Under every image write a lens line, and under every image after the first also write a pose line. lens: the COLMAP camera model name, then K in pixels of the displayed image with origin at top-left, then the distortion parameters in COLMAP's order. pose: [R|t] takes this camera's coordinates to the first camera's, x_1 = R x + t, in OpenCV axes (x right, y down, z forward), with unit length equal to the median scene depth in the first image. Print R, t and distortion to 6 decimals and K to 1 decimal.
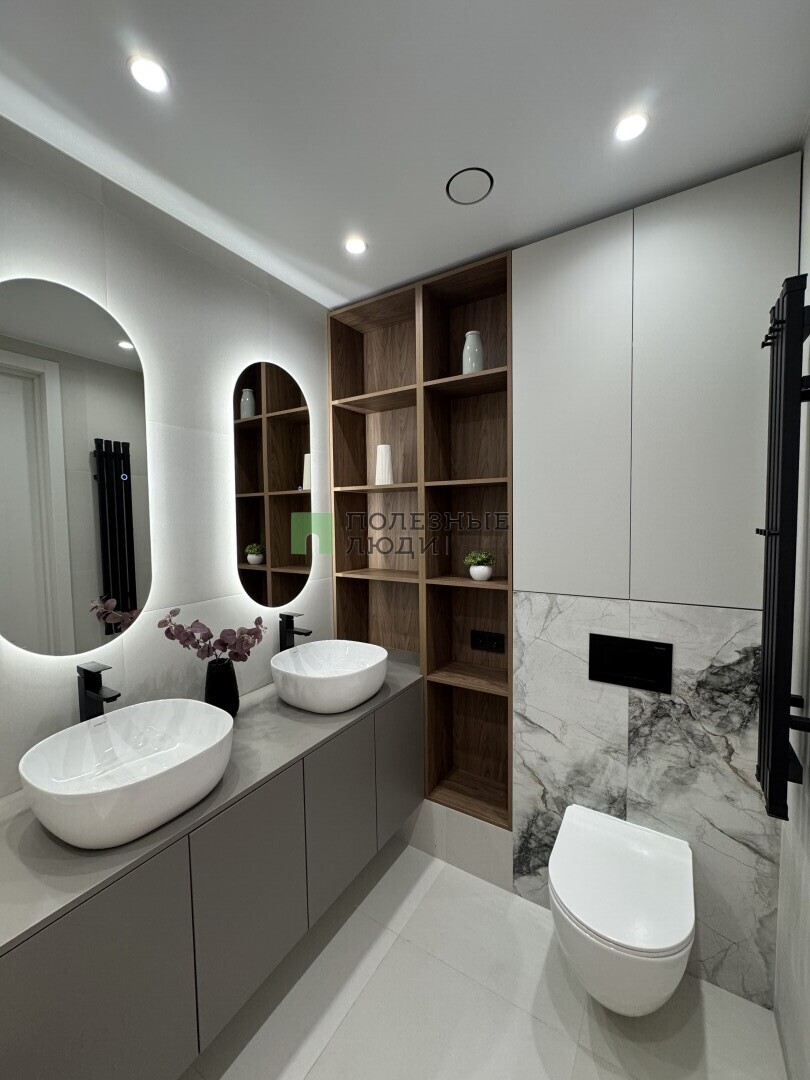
lens RADIAL K [[435.6, 0, 405.0], [0, 435.6, 540.0], [0, 0, 1]] dist [-0.000629, -0.000071]
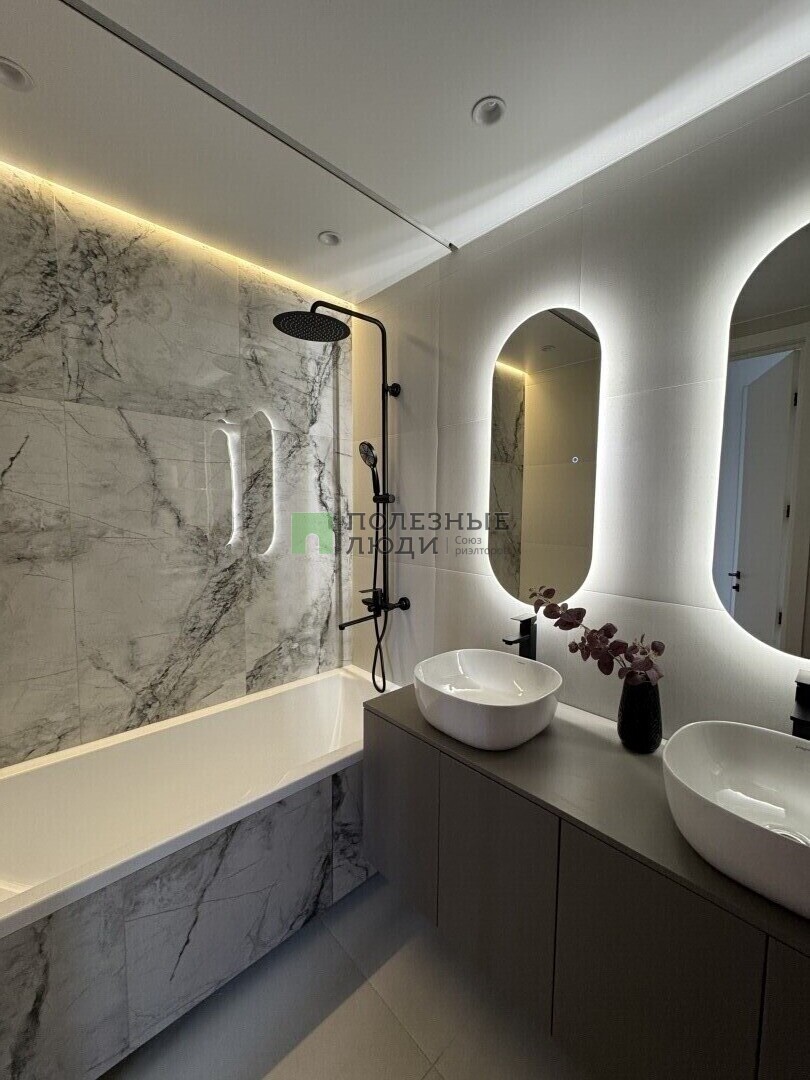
lens RADIAL K [[435.6, 0, 405.0], [0, 435.6, 540.0], [0, 0, 1]] dist [-0.000629, -0.000071]
pose [[-0.247294, 0.092786, -0.964488, 0.523869], [-0.058017, 0.992201, 0.110328, -0.044340], [0.967202, 0.083240, -0.239983, 0.894305]]
